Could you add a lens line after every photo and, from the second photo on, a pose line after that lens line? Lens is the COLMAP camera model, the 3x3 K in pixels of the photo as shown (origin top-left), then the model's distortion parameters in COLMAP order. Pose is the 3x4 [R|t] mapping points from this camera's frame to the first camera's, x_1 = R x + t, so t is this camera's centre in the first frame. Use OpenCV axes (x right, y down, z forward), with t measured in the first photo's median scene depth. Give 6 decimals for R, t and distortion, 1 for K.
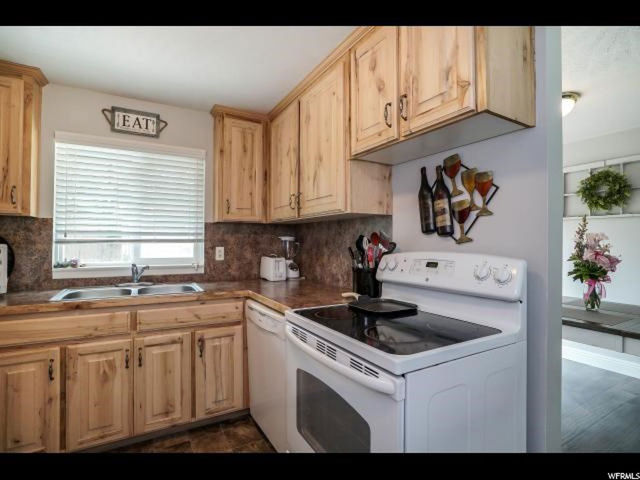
lens RADIAL K [[324.8, 0, 320.0], [0, 324.8, 240.0], [0, 0, 1]] dist [-0.042830, 0.023964]
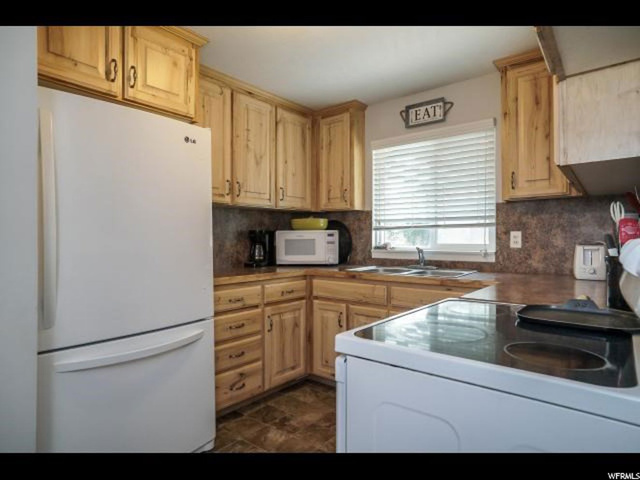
lens RADIAL K [[373.4, 0, 320.0], [0, 373.4, 240.0], [0, 0, 1]] dist [-0.002414, 0.000034]
pose [[0.366677, -0.000960, -0.930348, 0.462245], [0.010901, 0.999935, 0.003264, 0.041833], [0.930284, -0.011338, 0.366664, 0.242615]]
